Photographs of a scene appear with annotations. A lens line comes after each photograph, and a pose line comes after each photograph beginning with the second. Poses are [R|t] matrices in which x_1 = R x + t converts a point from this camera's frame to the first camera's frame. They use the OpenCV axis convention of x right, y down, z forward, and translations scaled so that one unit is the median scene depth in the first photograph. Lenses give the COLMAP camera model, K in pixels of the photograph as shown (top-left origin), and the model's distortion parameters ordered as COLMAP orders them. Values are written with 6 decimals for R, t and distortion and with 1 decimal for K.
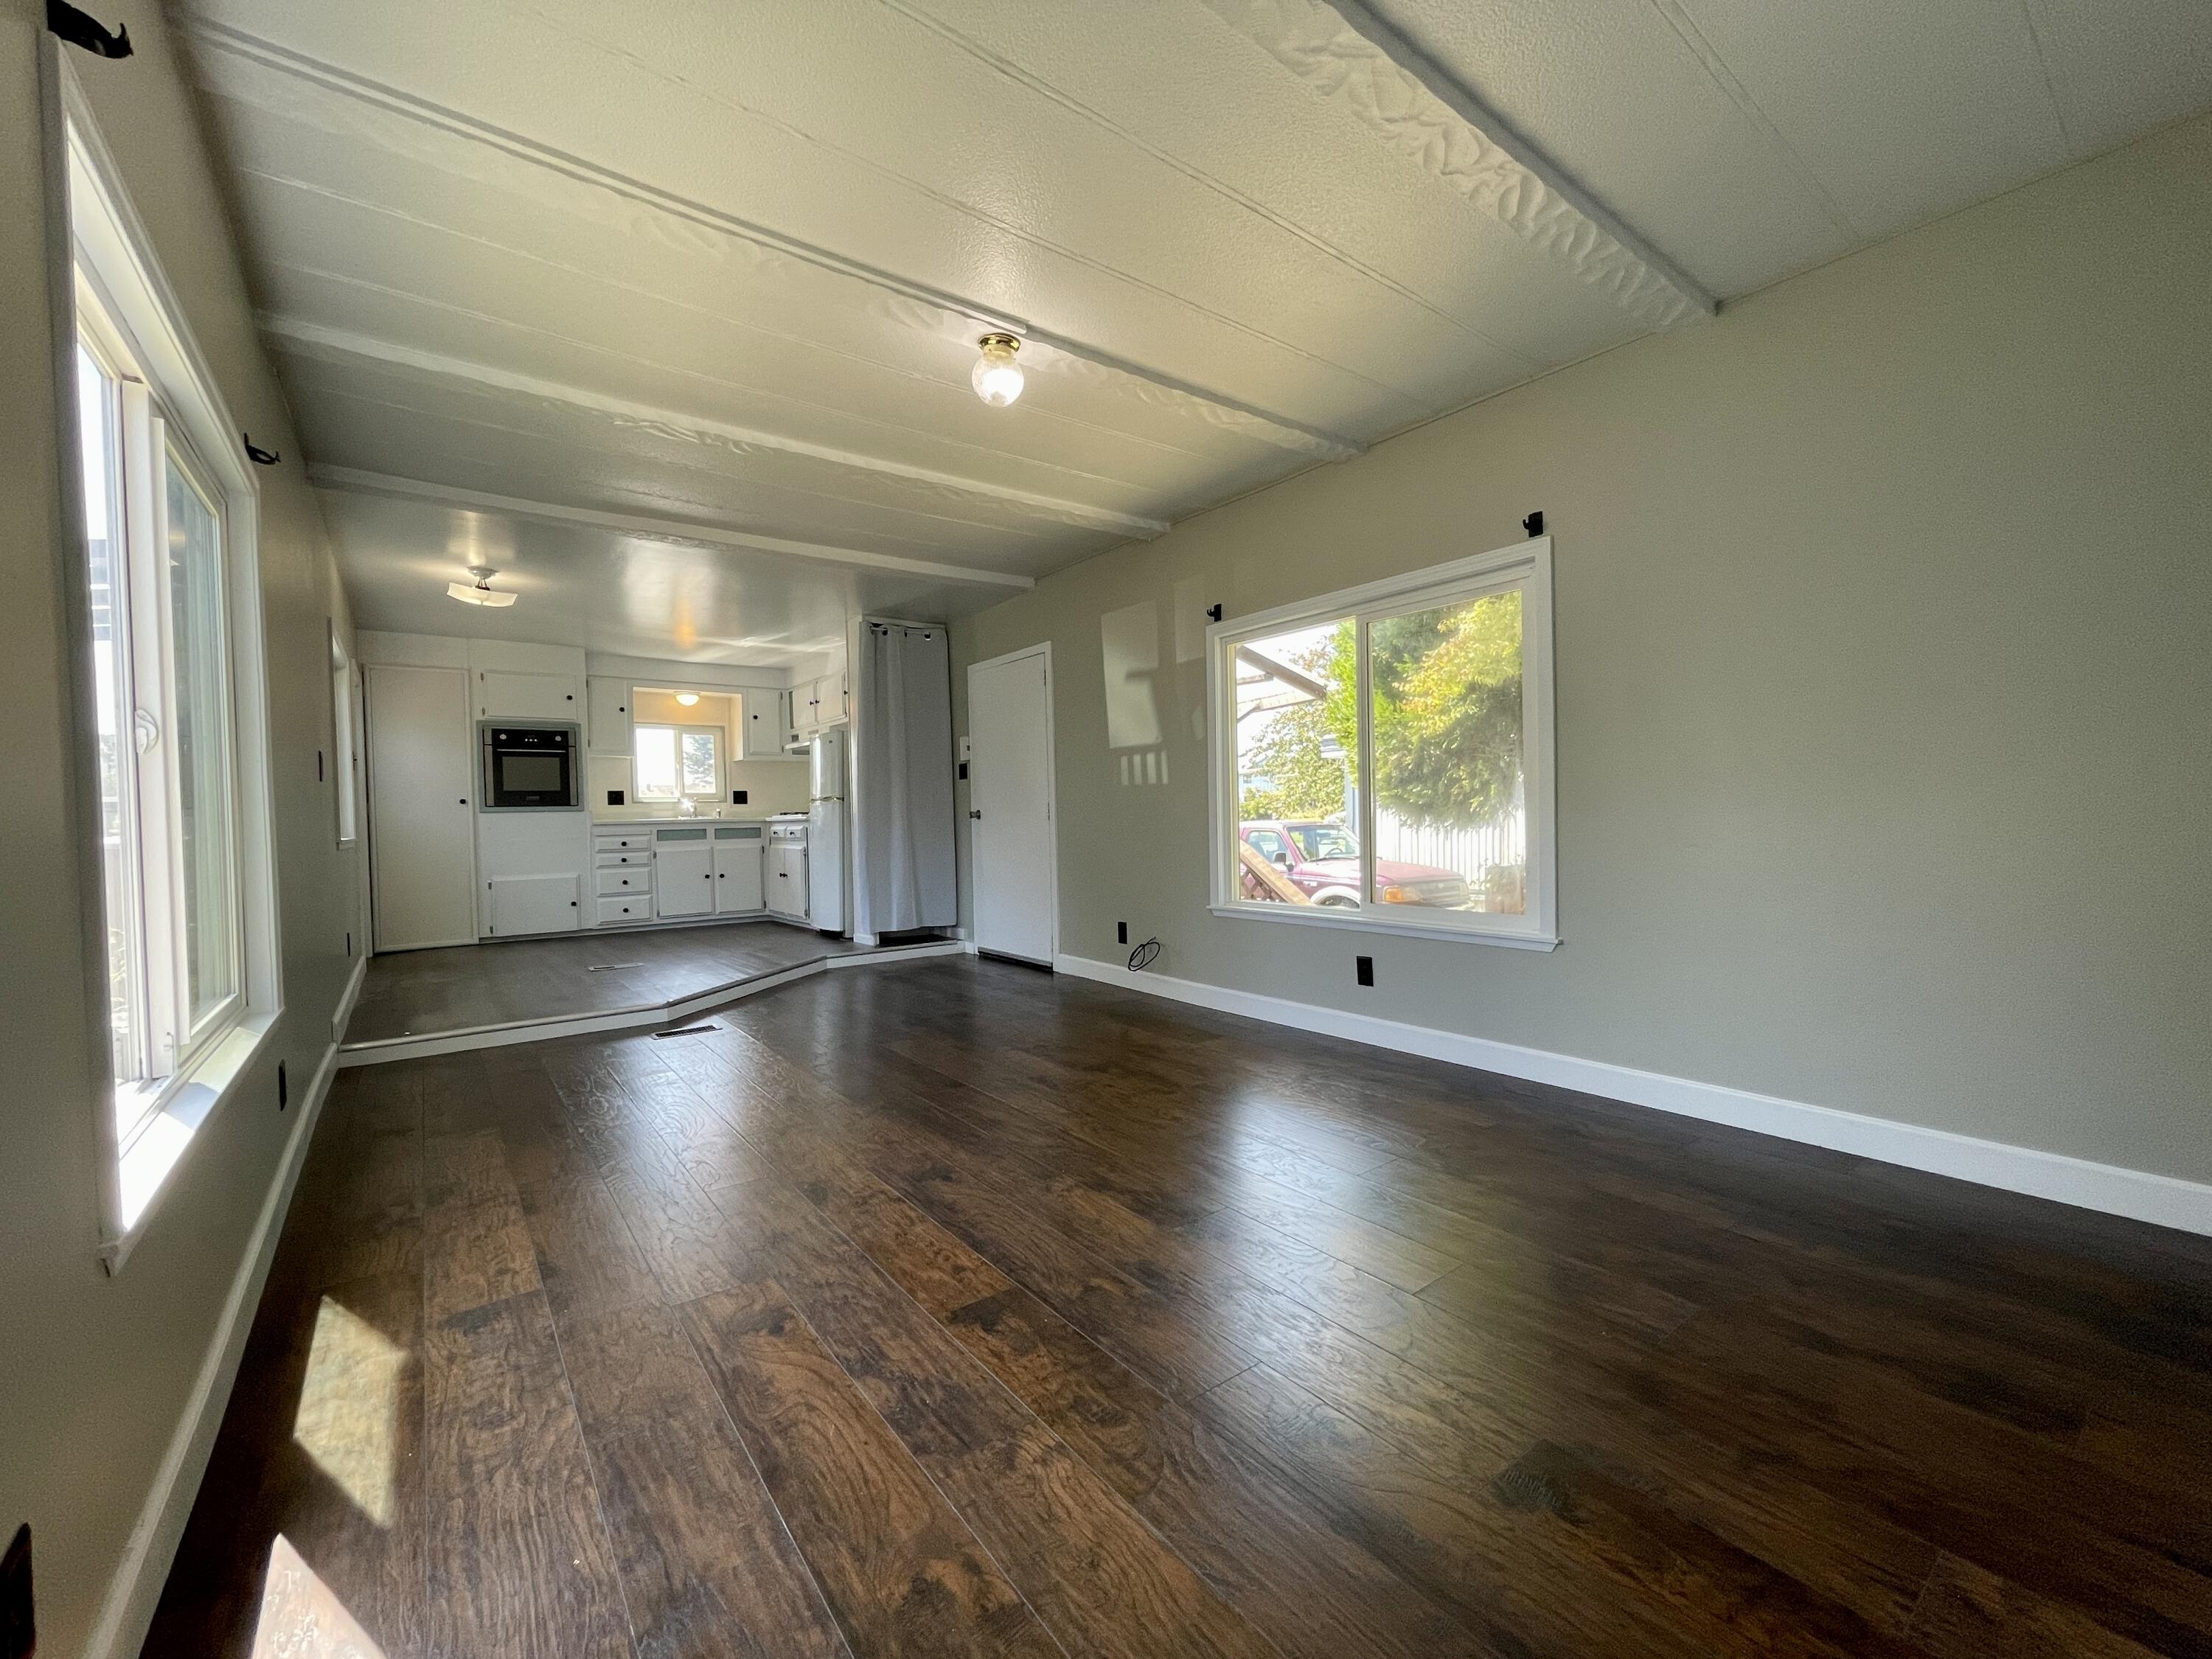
lens RADIAL K [[906.2, 0, 1103.4], [0, 906.2, 837.5], [0, 0, 1]] dist [-0.004806, -0.000147]
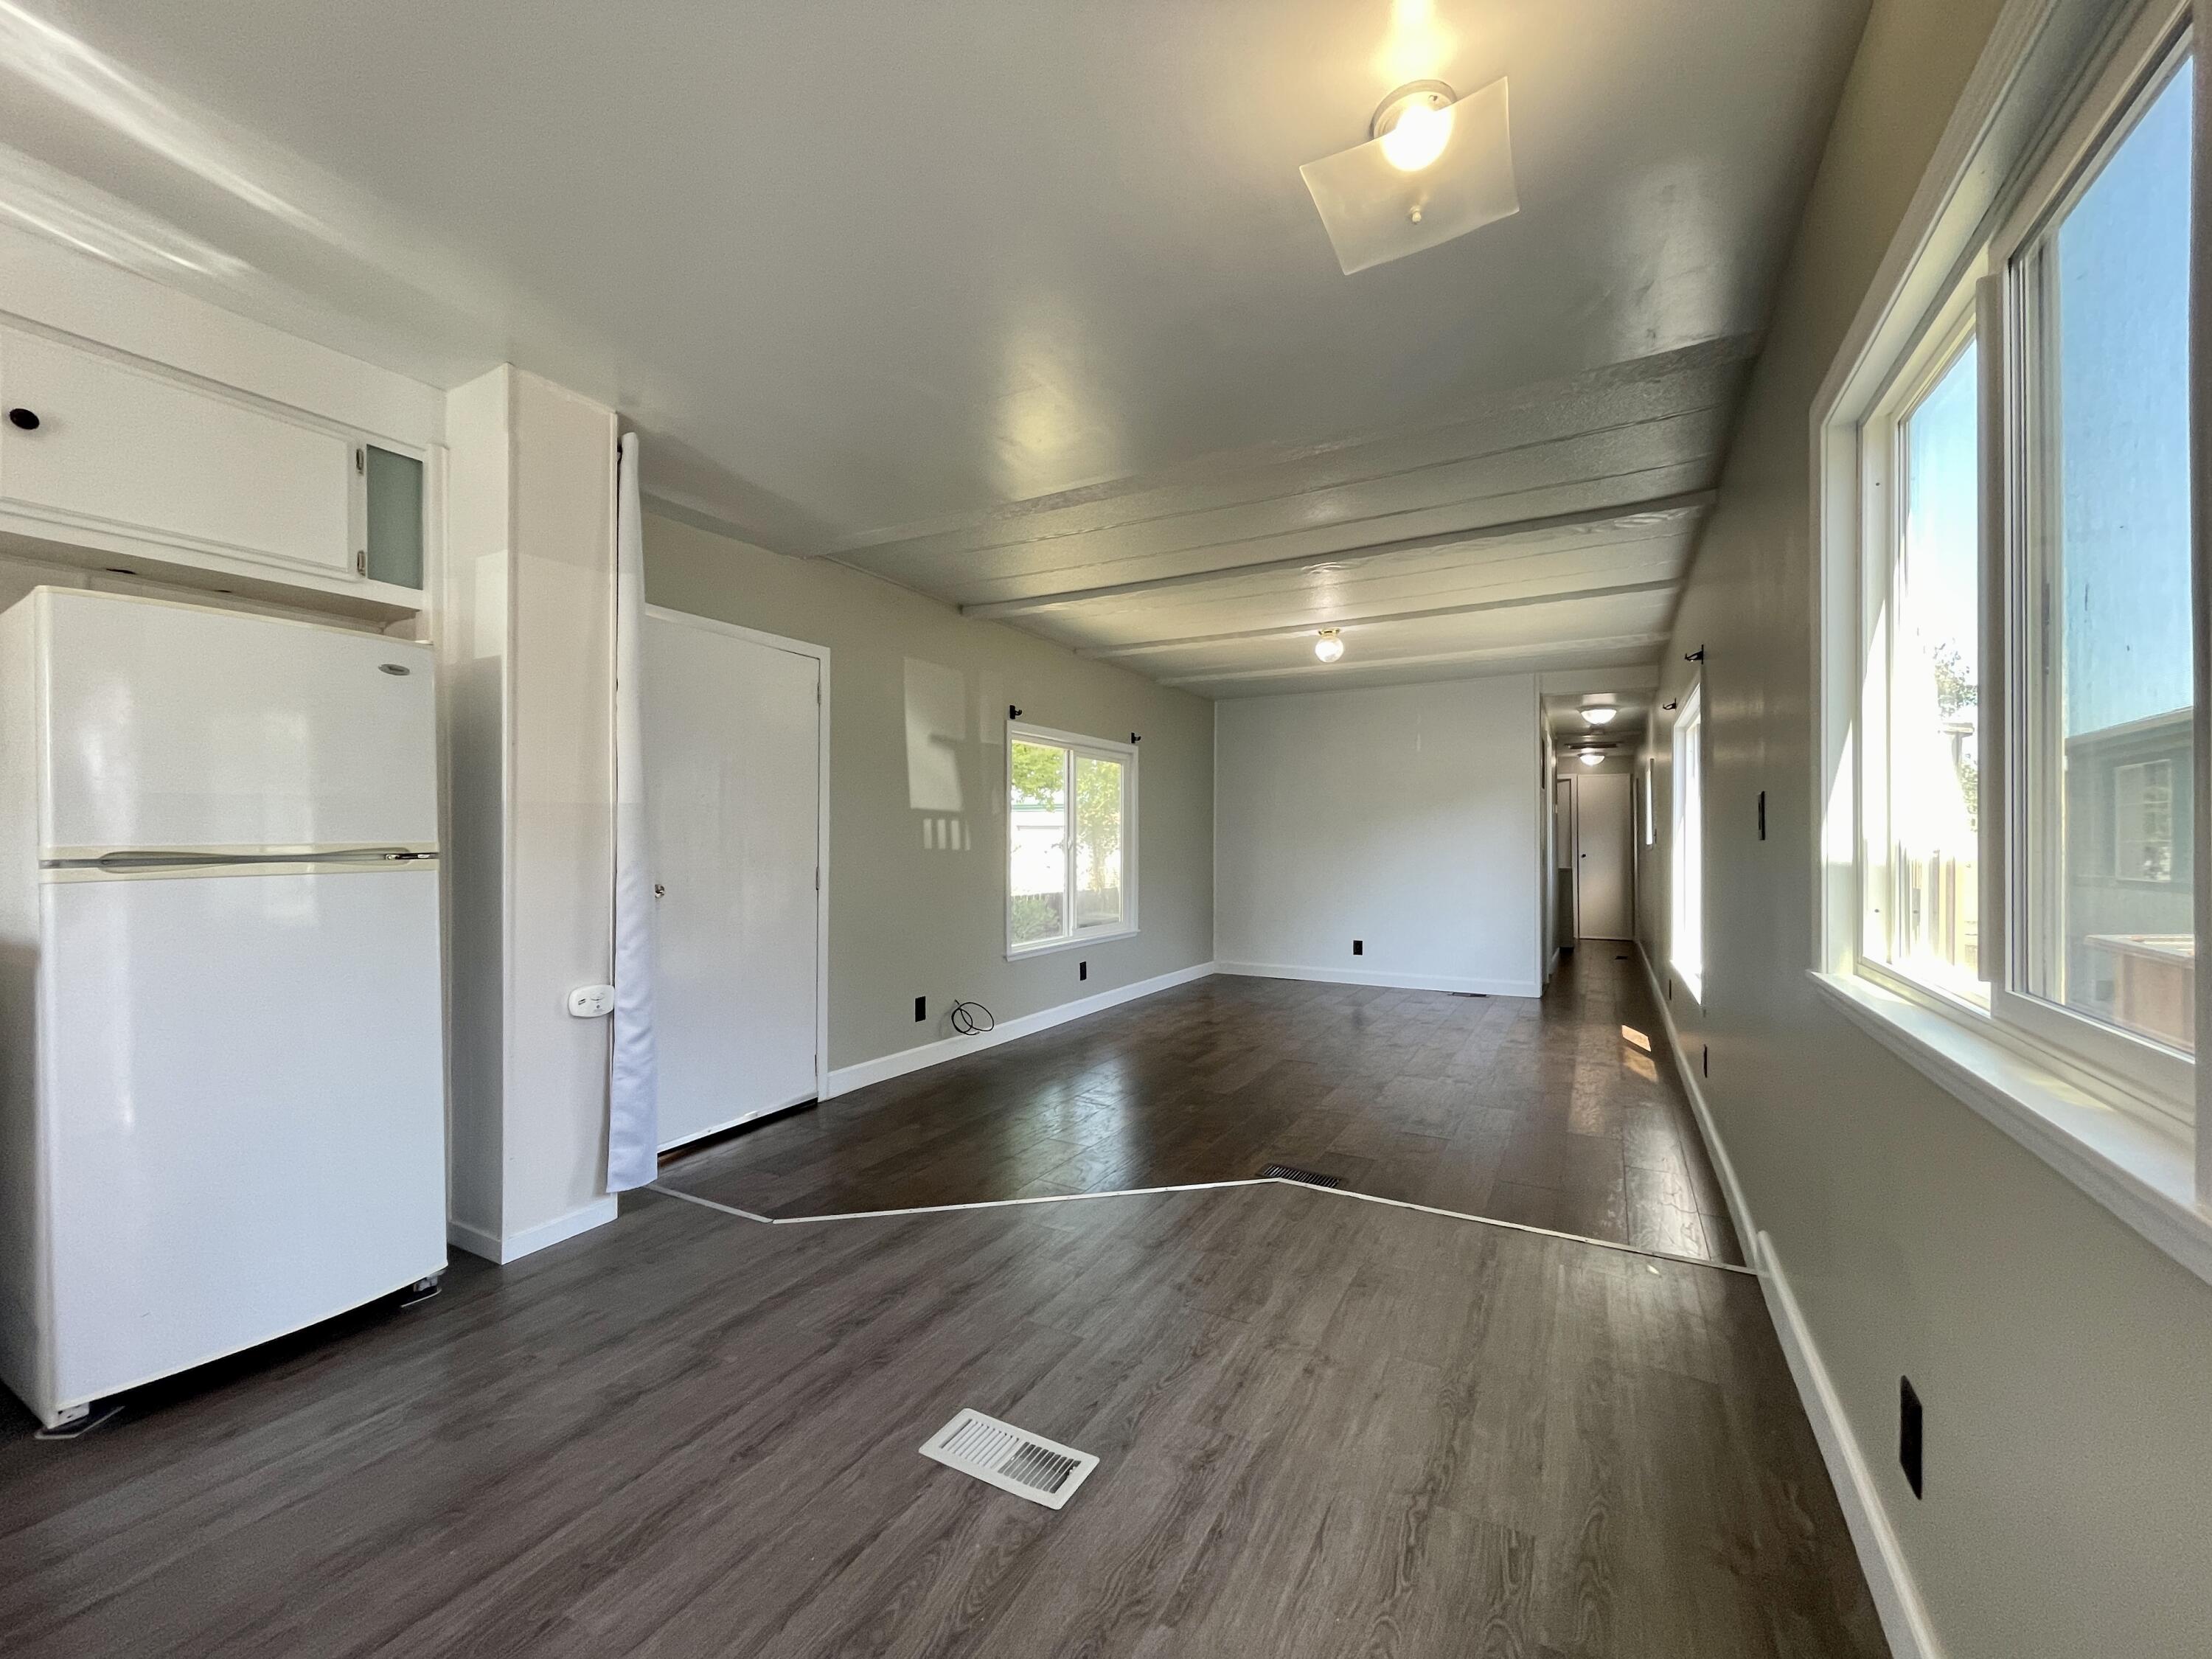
lens RADIAL K [[906.2, 0, 1103.4], [0, 906.2, 837.5], [0, 0, 1]] dist [-0.004806, -0.000147]
pose [[-0.407154, 0.027154, 0.912956, -0.626678], [0.030322, 0.999409, -0.016203, -0.034276], [-0.912856, 0.021085, -0.407736, 0.835330]]
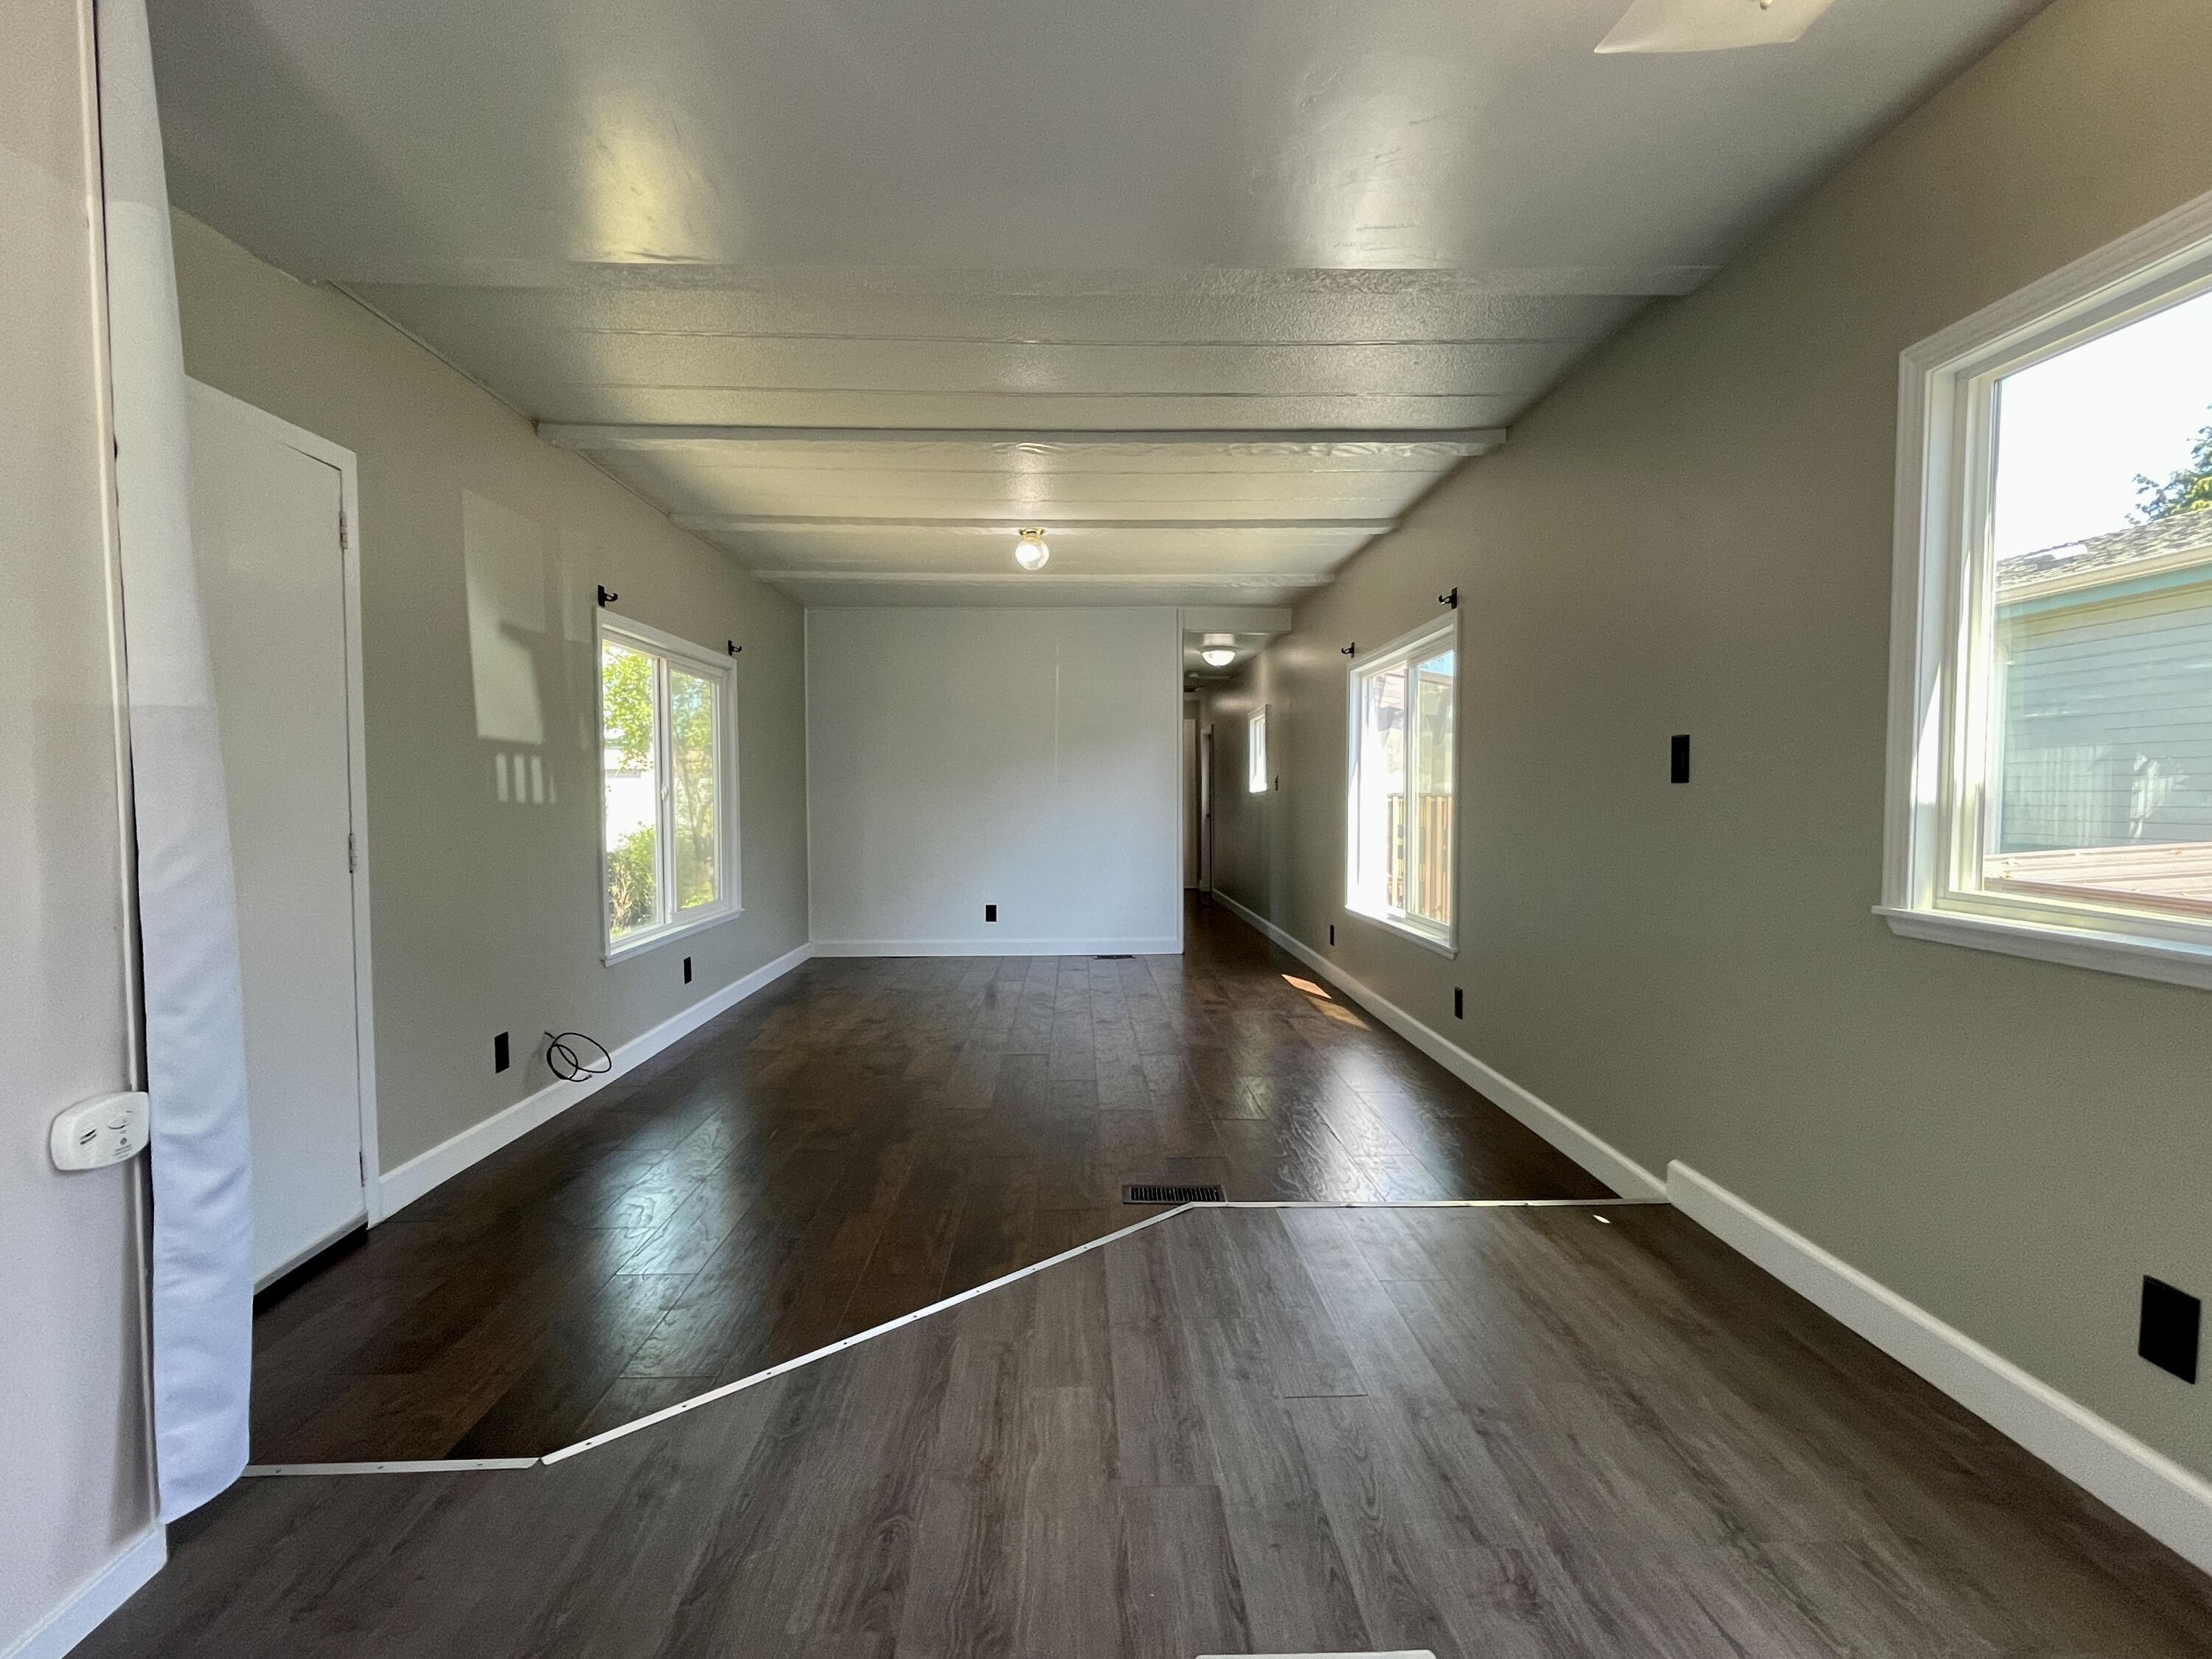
lens RADIAL K [[1054.1, 0, 1108.2], [0, 1054.1, 842.5], [0, 0, 1]] dist [0.002467, -0.001244]
pose [[-0.817741, -0.002730, 0.575581, -0.483261], [0.035680, 0.997825, 0.055425, -0.038442], [-0.574480, 0.065860, -0.815865, 0.919829]]
